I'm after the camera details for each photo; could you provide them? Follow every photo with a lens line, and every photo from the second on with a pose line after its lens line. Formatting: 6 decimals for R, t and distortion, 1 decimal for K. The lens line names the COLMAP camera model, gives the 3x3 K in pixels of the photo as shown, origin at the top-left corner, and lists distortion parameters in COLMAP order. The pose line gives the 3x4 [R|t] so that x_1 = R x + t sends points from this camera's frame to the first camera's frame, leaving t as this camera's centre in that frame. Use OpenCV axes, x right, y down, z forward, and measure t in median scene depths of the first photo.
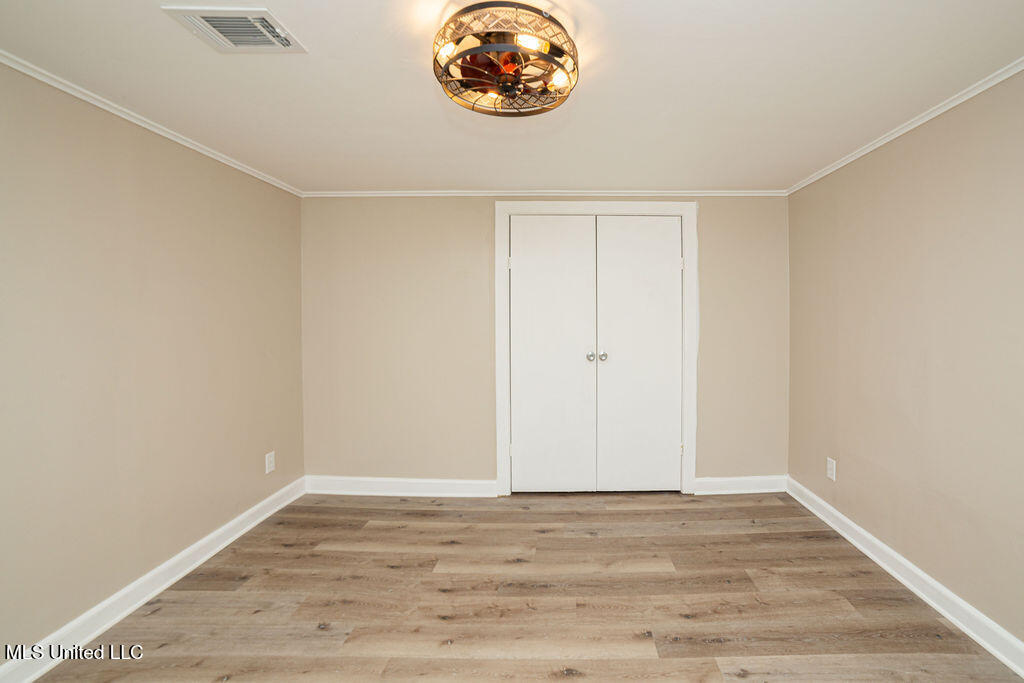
lens RADIAL K [[496.5, 0, 508.3], [0, 496.5, 320.5], [0, 0, 1]] dist [0.001161, 0.000032]
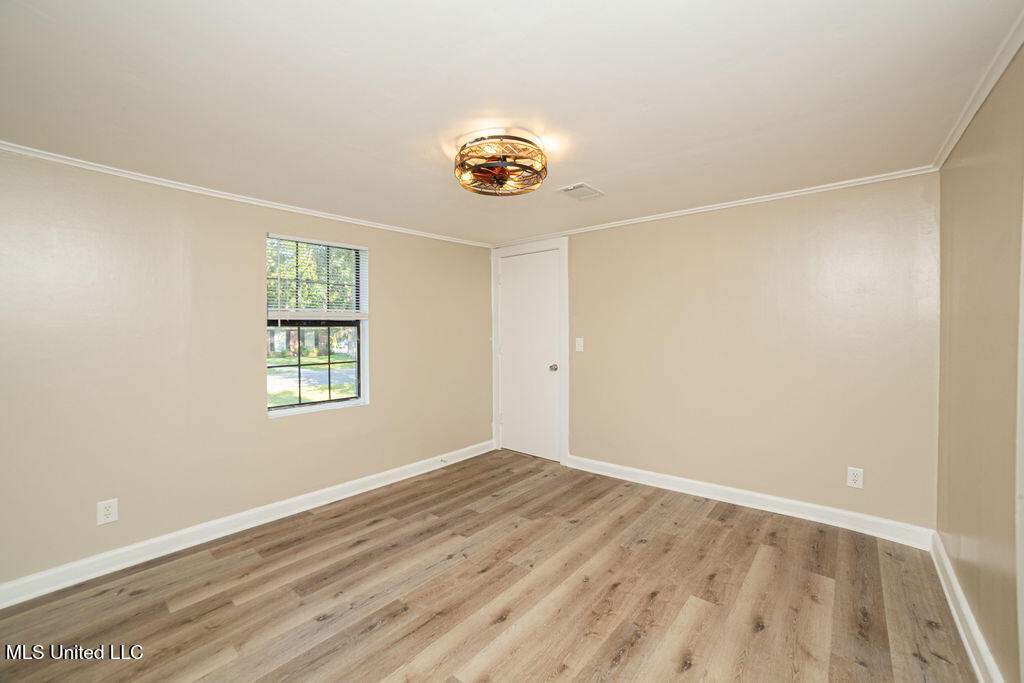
lens RADIAL K [[416.2, 0, 512.0], [0, 416.2, 341.5], [0, 0, 1]] dist [-0.000011, -0.000001]
pose [[-0.634015, 0.016764, -0.773139, 0.719664], [0.001831, 0.999795, 0.020177, 0.022642], [0.773318, 0.011377, -0.633916, 1.365524]]
